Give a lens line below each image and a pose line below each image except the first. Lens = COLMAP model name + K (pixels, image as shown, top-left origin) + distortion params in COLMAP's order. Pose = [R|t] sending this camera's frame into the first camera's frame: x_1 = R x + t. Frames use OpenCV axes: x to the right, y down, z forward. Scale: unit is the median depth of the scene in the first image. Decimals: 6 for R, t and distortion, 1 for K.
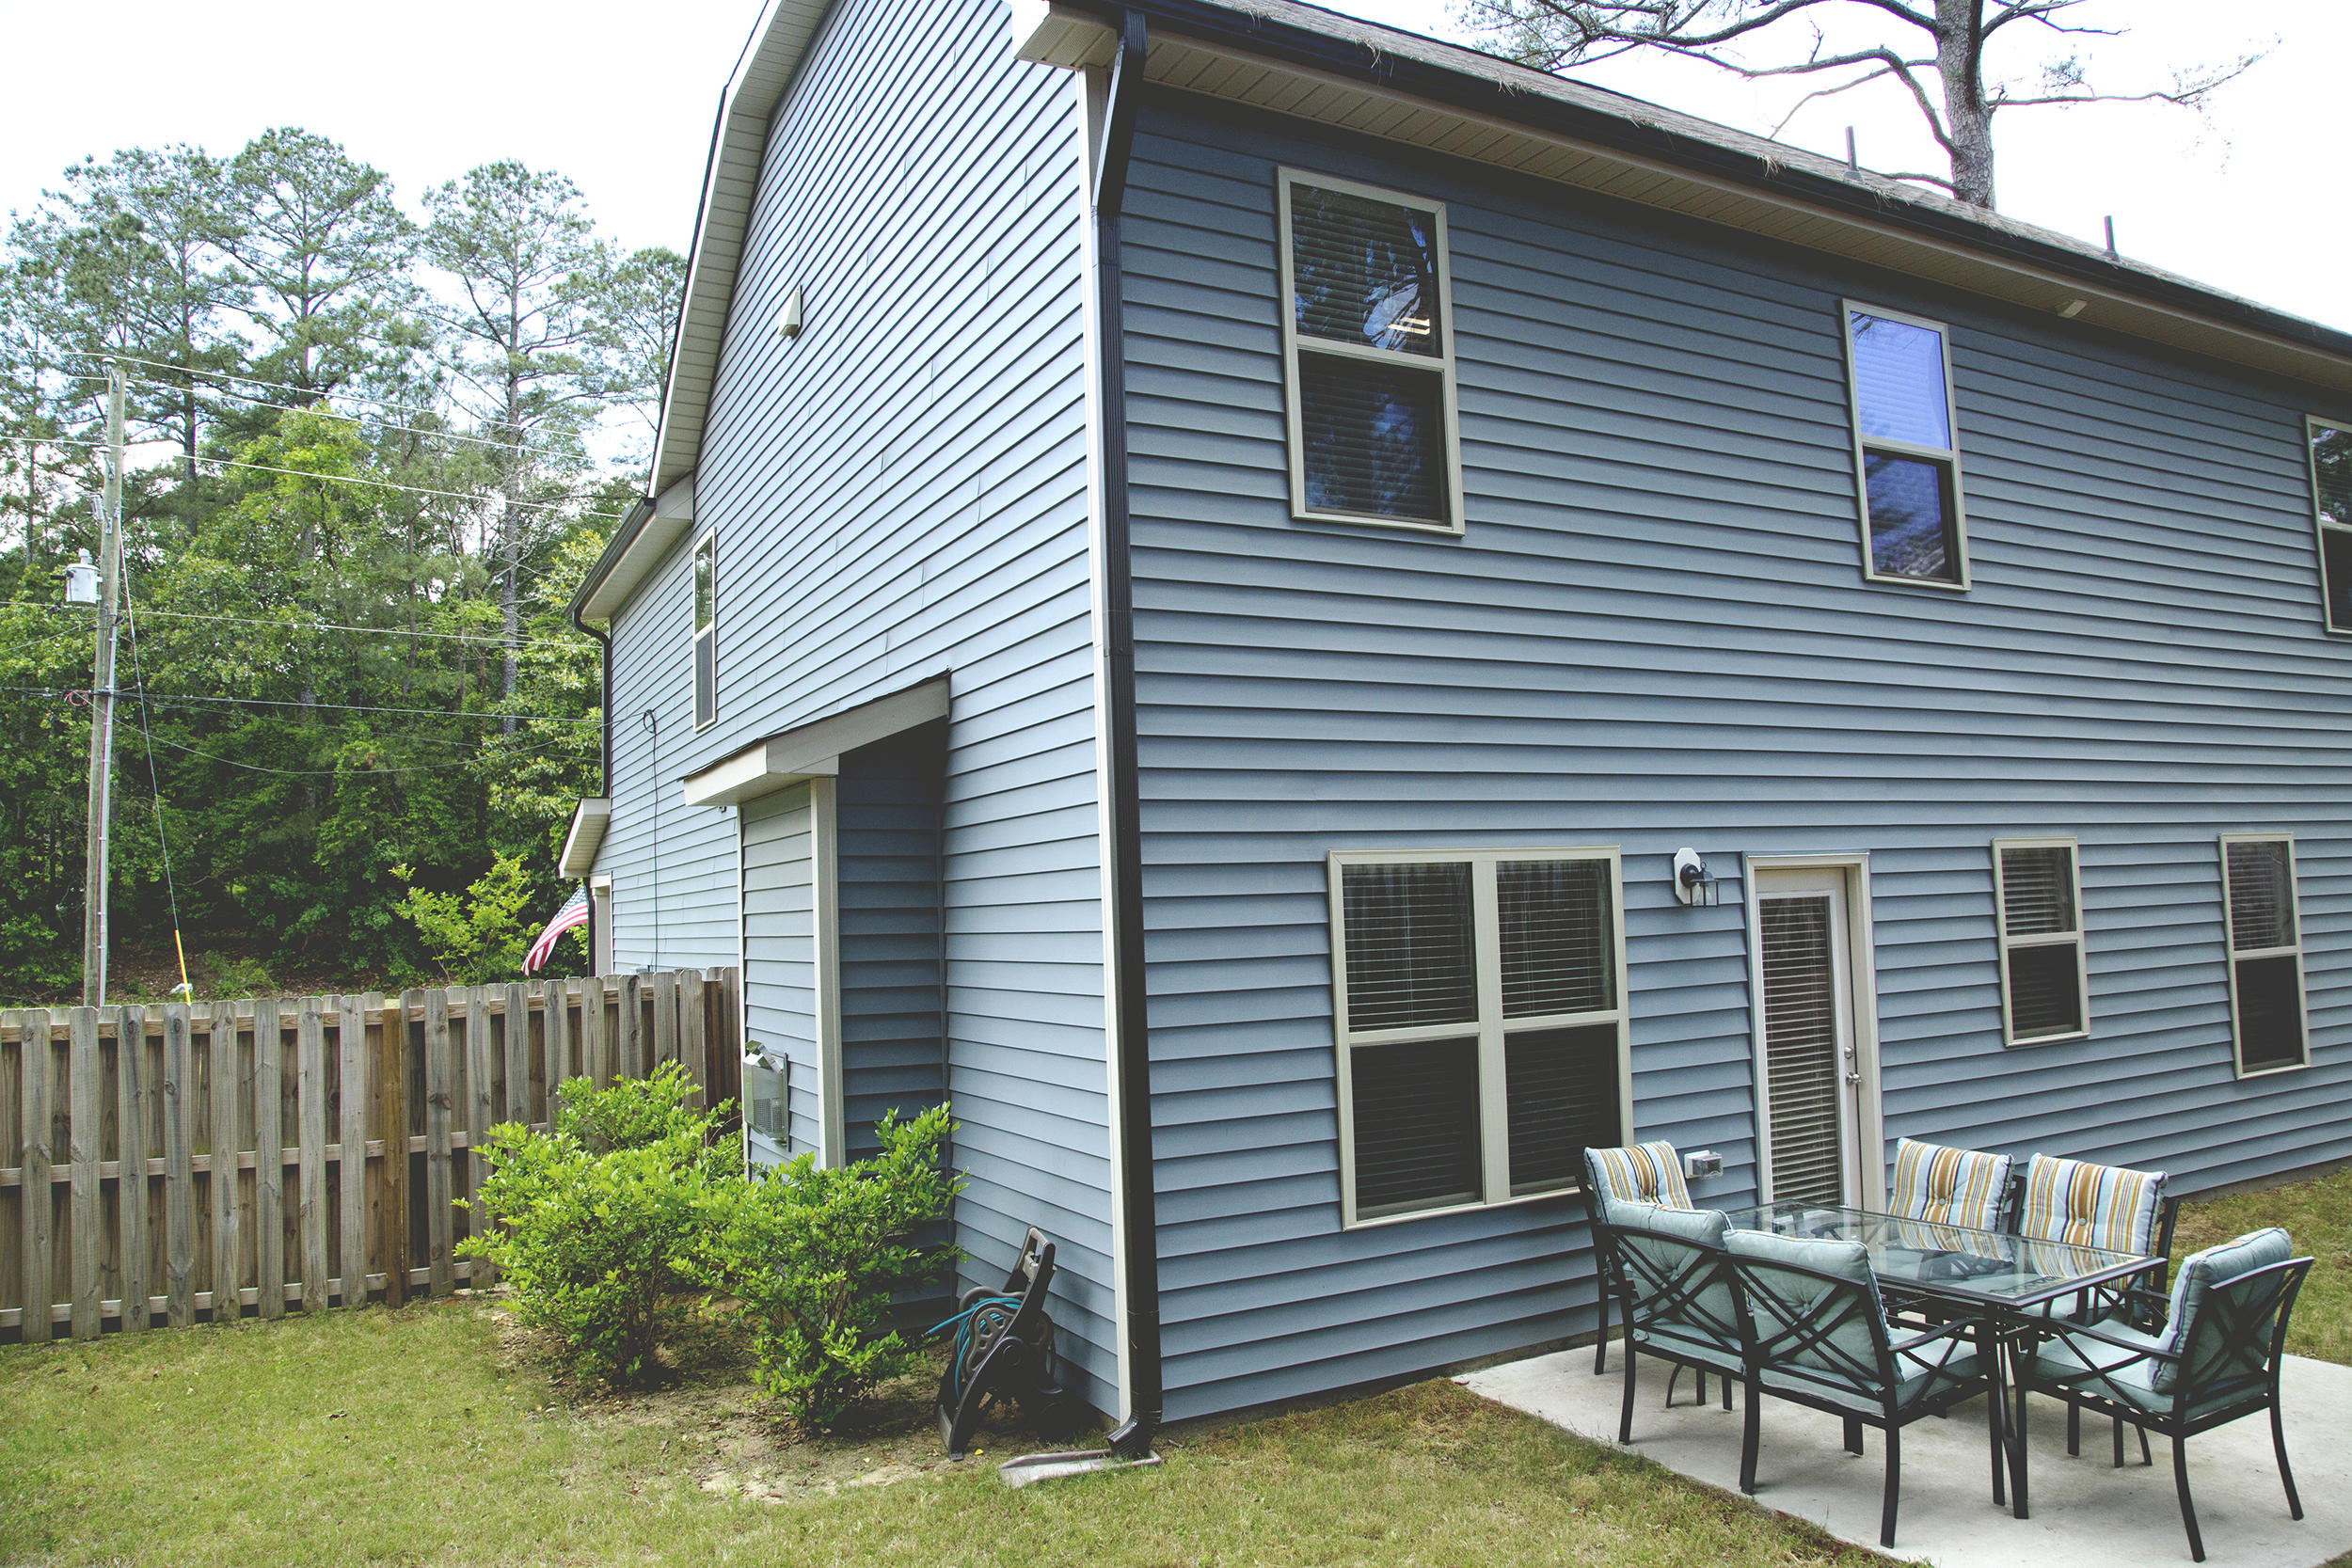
lens RADIAL K [[1672.6, 0, 1137.7], [0, 1672.6, 792.8], [0, 0, 1]] dist [-0.116539, 0.065778]
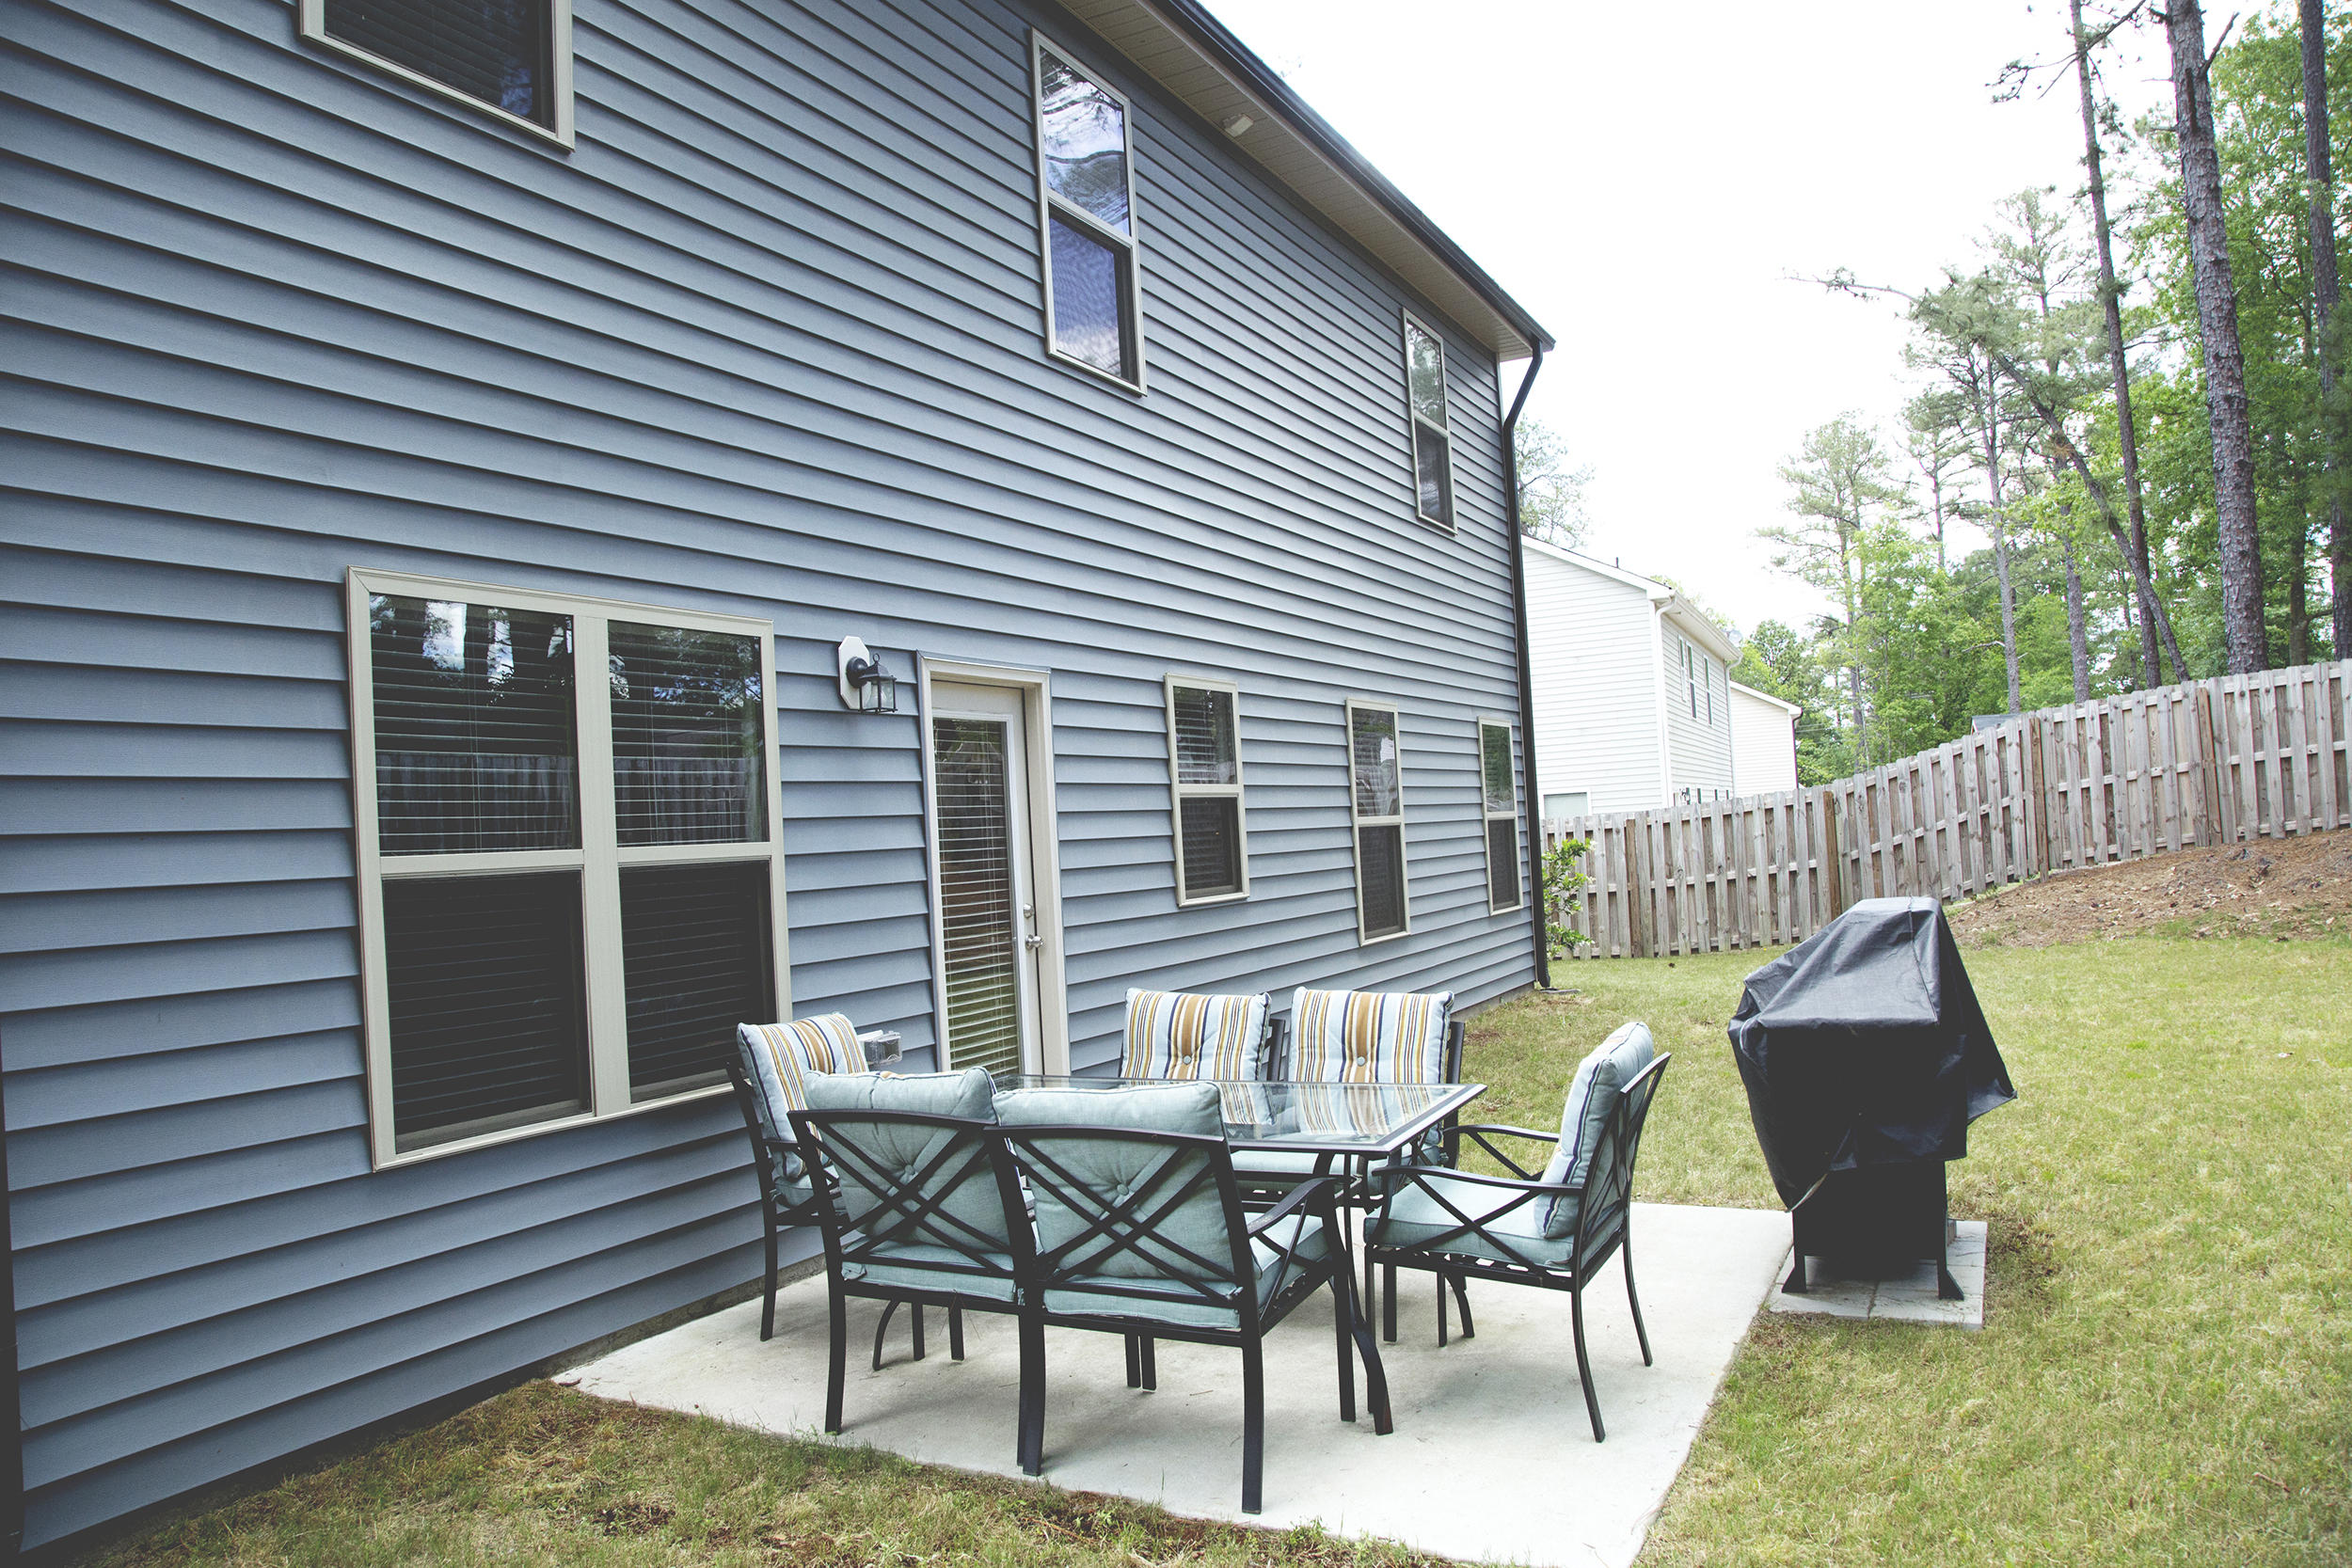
lens RADIAL K [[1669.3, 0, 1205.7], [0, 1669.3, 785.0], [0, 0, 1]] dist [-0.125821, 0.078119]
pose [[0.821839, 0.005481, 0.569693, 0.032440], [-0.012424, 0.999888, 0.008304, 0.105023], [-0.569584, -0.013903, 0.821815, 0.308238]]
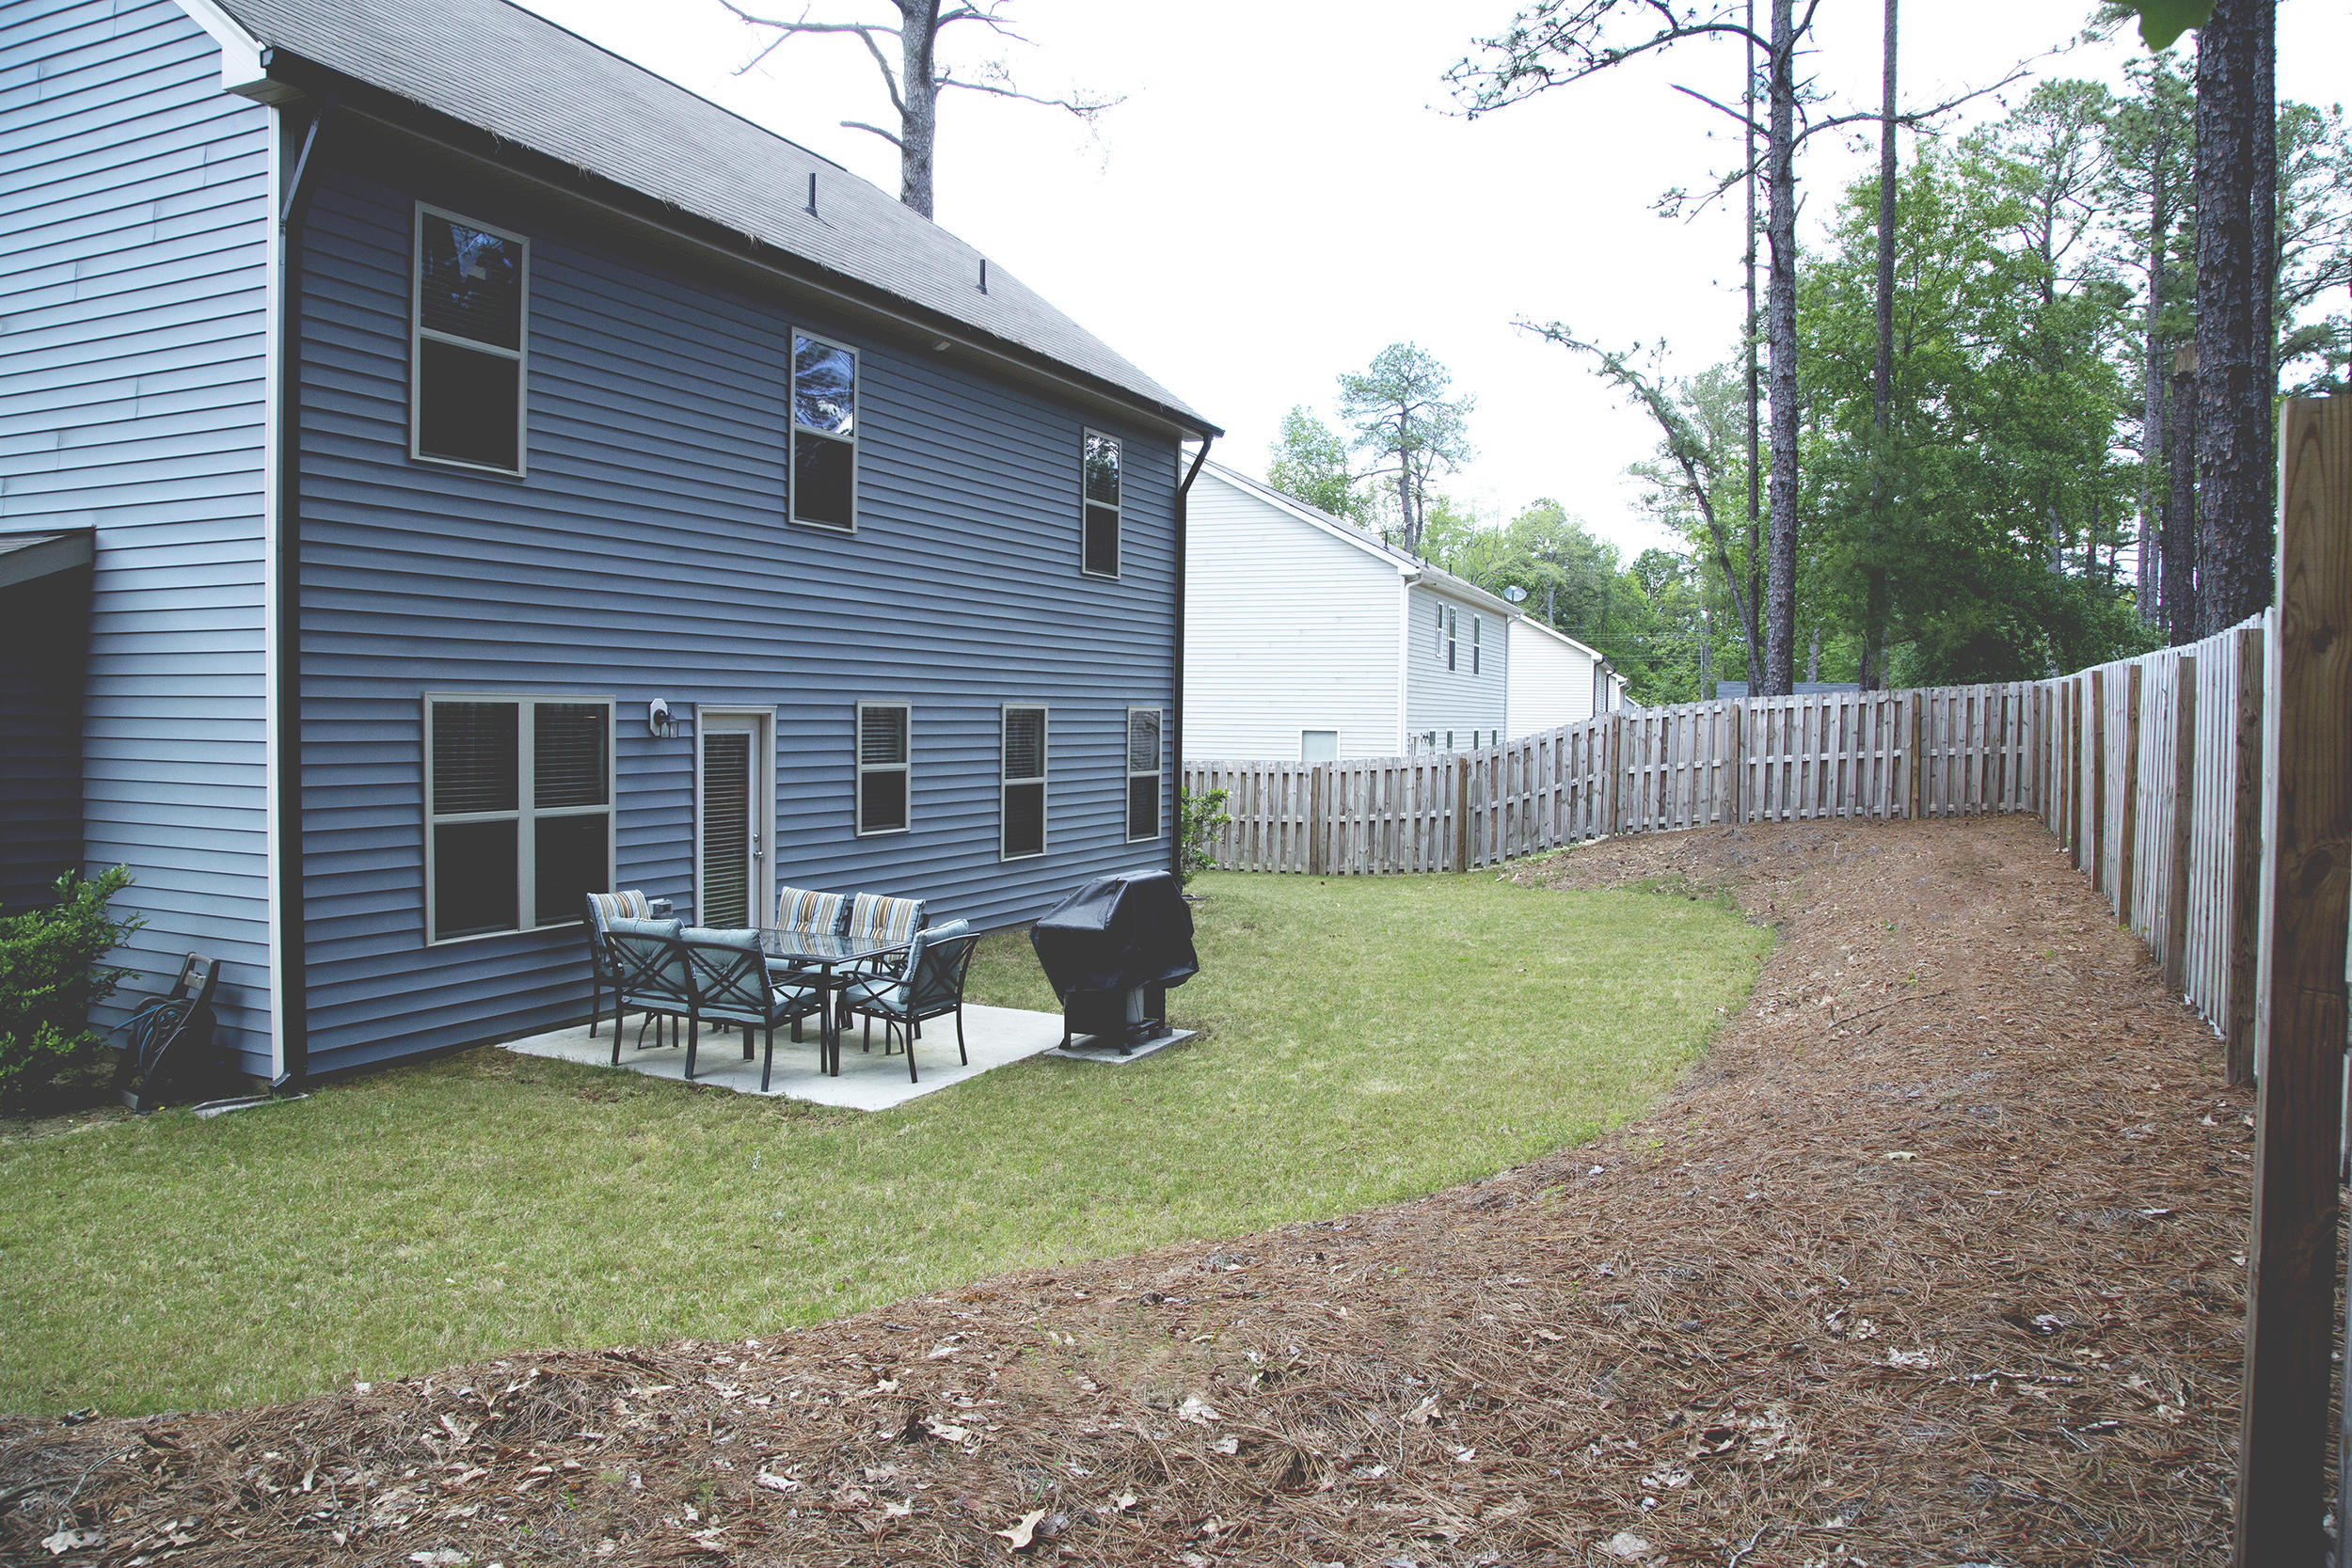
lens RADIAL K [[1669.3, 0, 1205.7], [0, 1669.3, 785.0], [0, 0, 1]] dist [-0.125821, 0.078119]
pose [[0.785241, 0.019323, 0.618889, -0.225012], [-0.085030, 0.993409, 0.076870, -0.051279], [-0.613324, -0.112986, 0.781708, -0.536542]]
